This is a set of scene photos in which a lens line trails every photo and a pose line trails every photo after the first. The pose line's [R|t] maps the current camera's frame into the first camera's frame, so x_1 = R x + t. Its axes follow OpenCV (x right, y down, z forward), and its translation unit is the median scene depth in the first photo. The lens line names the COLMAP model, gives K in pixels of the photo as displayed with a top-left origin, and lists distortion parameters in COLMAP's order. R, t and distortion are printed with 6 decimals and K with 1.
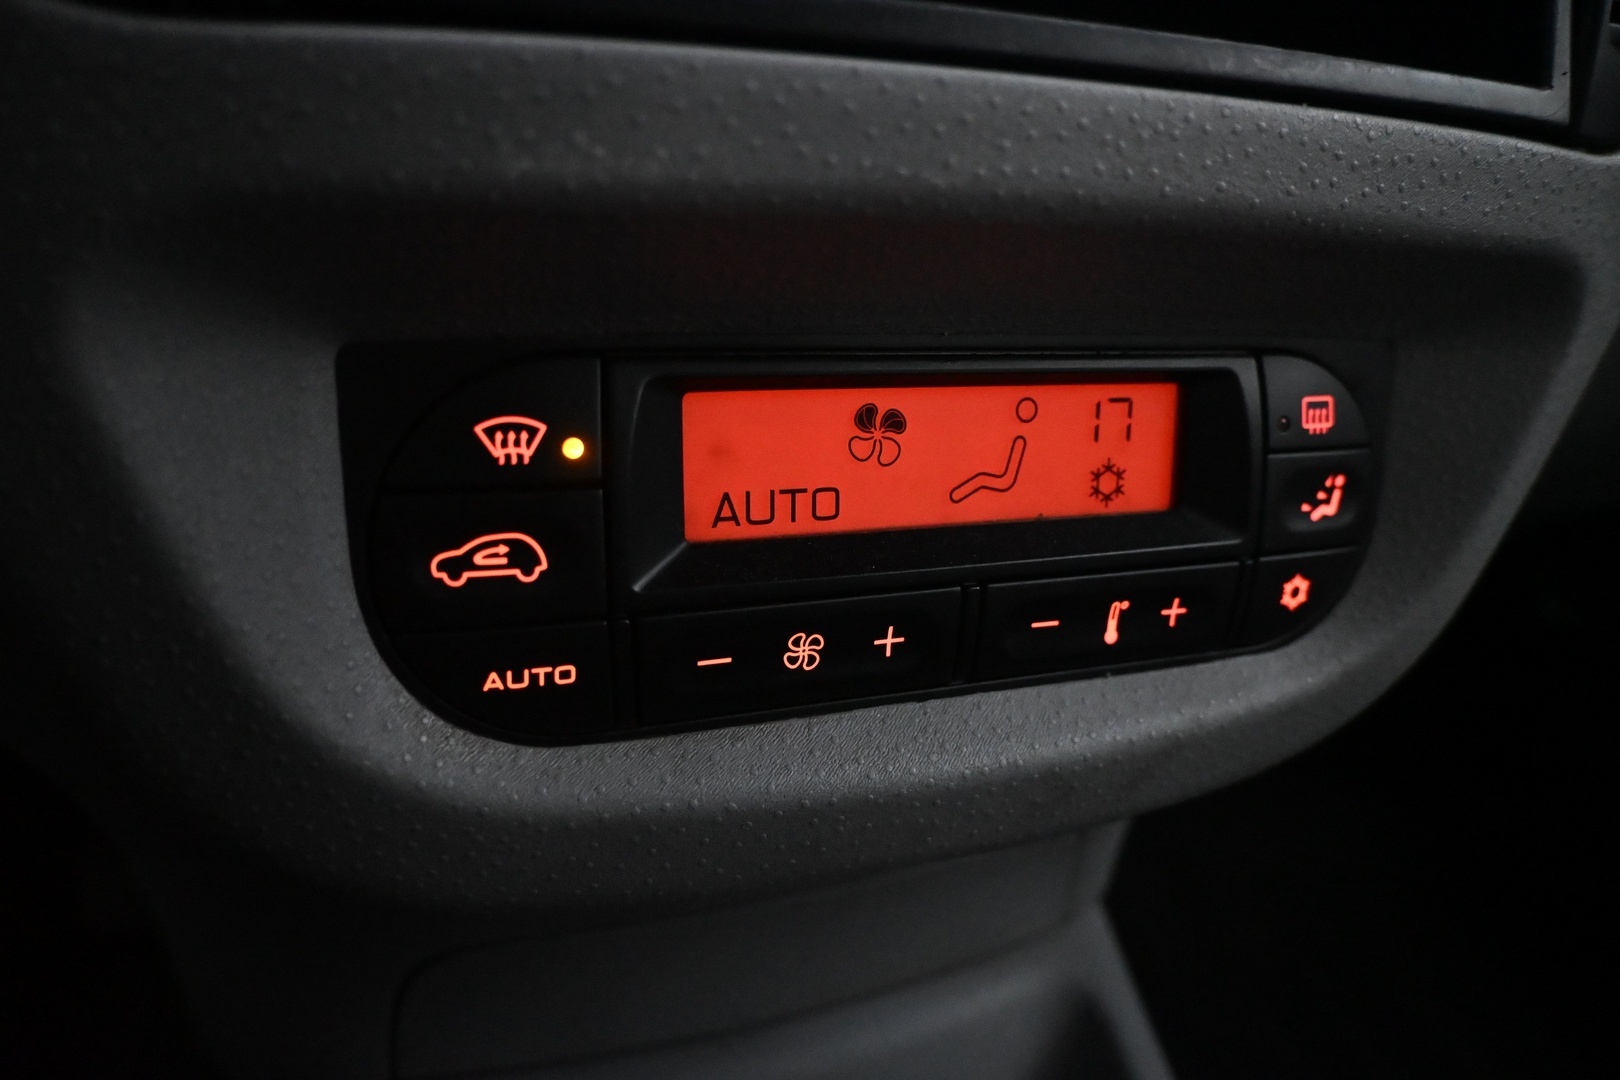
lens RADIAL K [[1106.9, 0, 810.0], [0, 1106.9, 540.0], [0, 0, 1]] dist [0.002694, -0.001751]
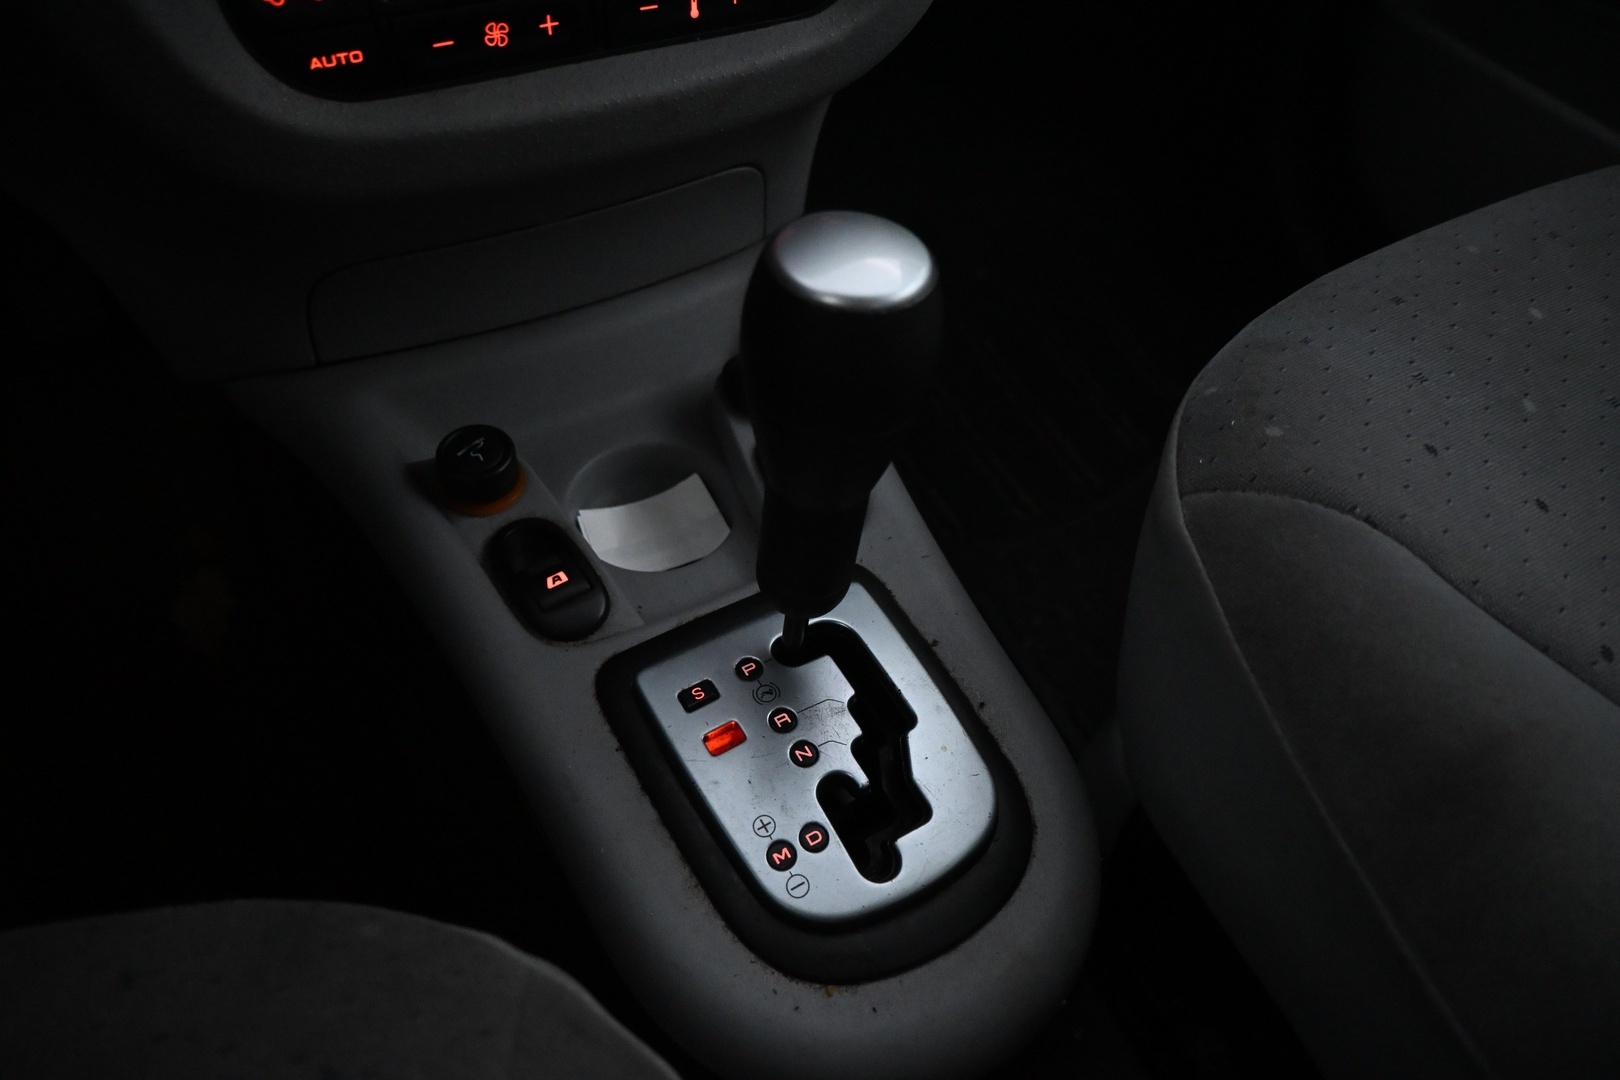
lens RADIAL K [[1106.9, 0, 810.0], [0, 1106.9, 540.0], [0, 0, 1]] dist [0.002694, -0.001751]
pose [[0.988078, -0.120502, 0.095814, 0.212114], [0.060082, 0.874843, 0.480666, -0.009724], [-0.141744, -0.469179, 0.871654, -0.918175]]
